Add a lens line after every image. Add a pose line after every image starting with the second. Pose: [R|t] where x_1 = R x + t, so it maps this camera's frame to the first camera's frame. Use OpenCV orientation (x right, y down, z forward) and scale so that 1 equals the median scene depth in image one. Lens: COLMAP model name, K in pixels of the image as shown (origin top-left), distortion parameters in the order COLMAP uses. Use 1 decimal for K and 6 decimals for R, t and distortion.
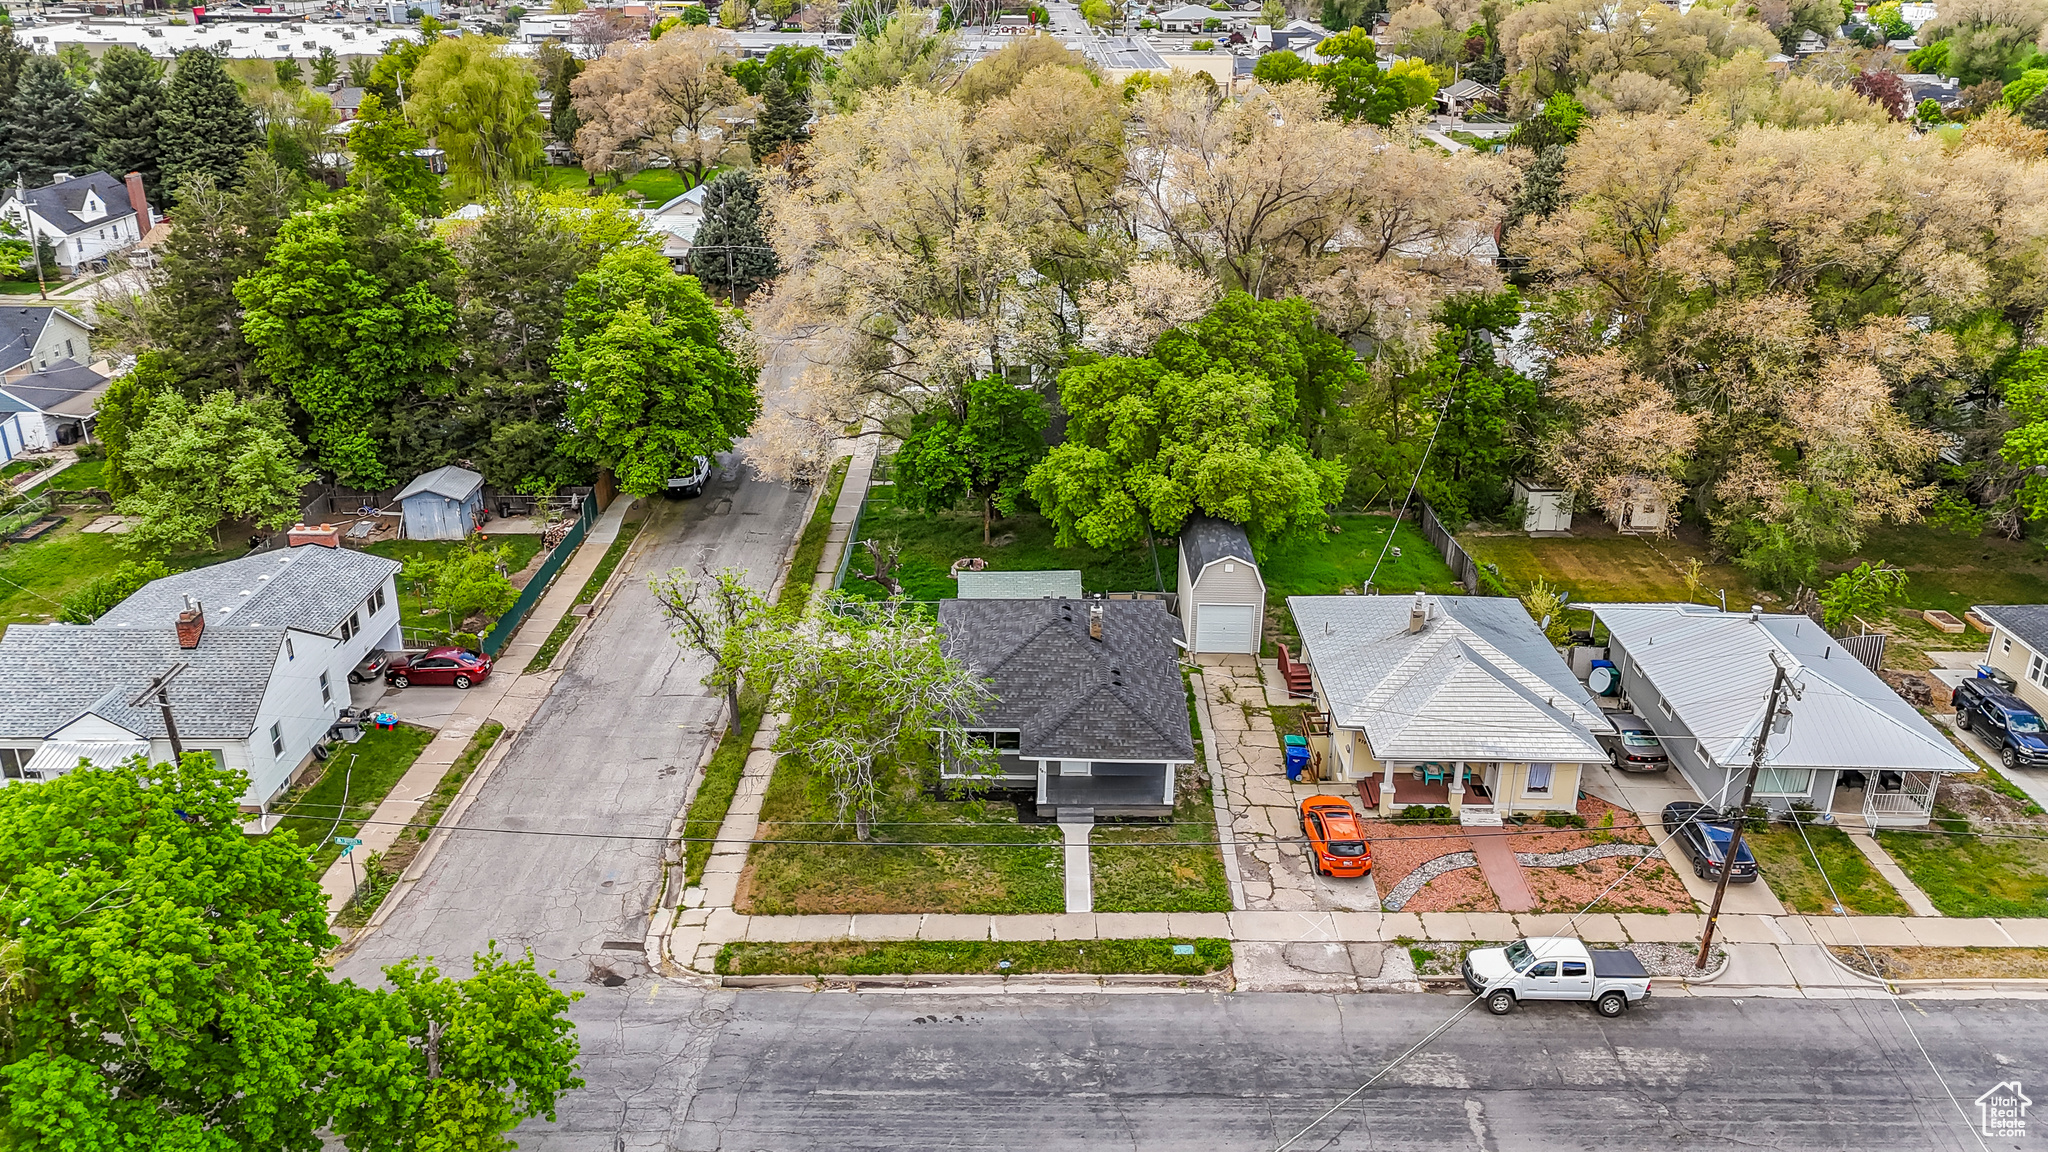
lens RADIAL K [[1554.0, 0, 1024.0], [0, 1554.0, 576.0], [0, 0, 1]] dist [0.141477, -0.302718]
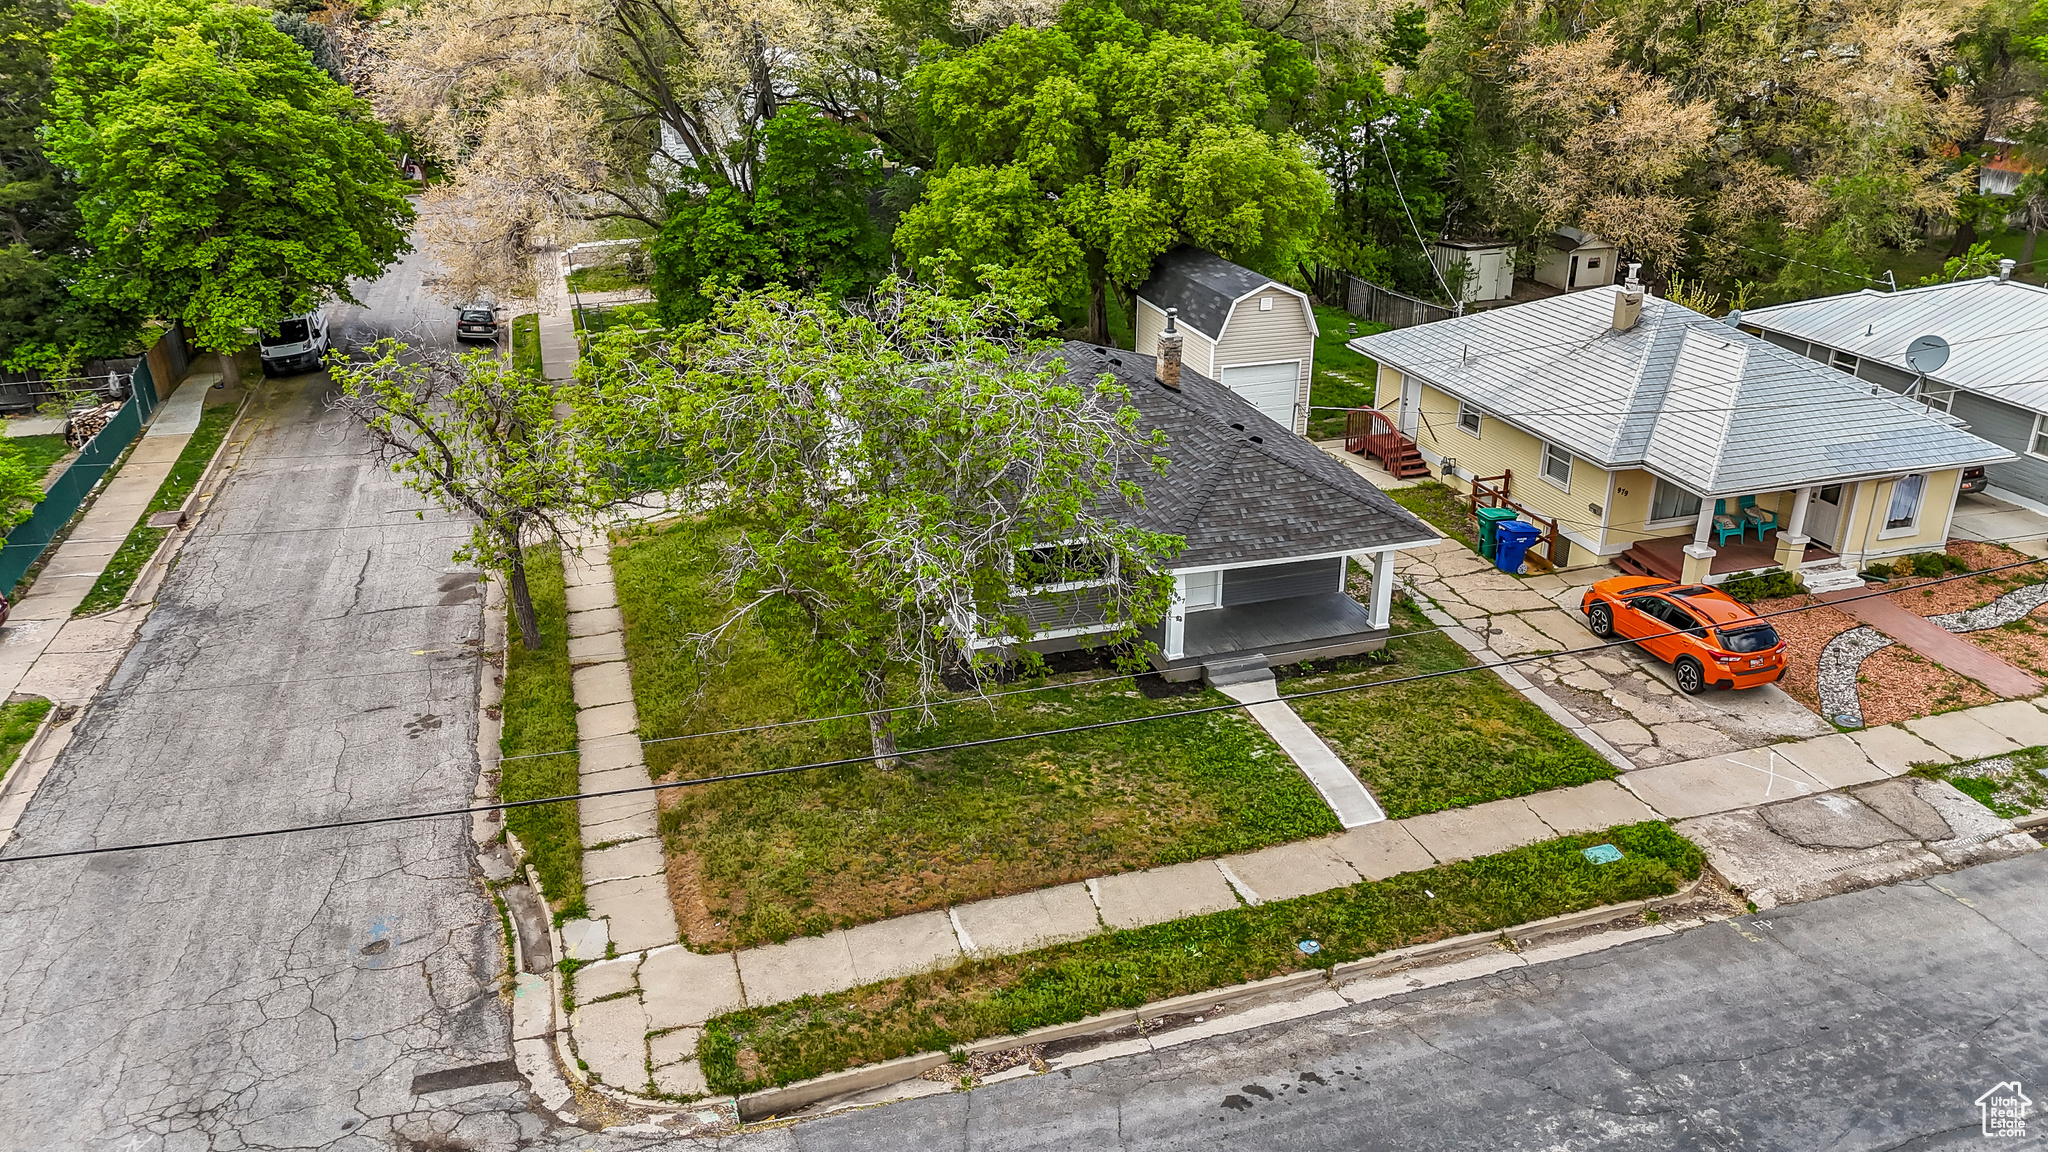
lens RADIAL K [[1503.6, 0, 1024.0], [0, 1503.6, 576.0], [0, 0, 1]] dist [0.075197, -0.067313]
pose [[0.954218, -0.127695, 0.270486, -0.170281], [0.126793, 0.991709, 0.020881, 0.092217], [-0.270910, 0.014371, 0.962497, 0.465094]]
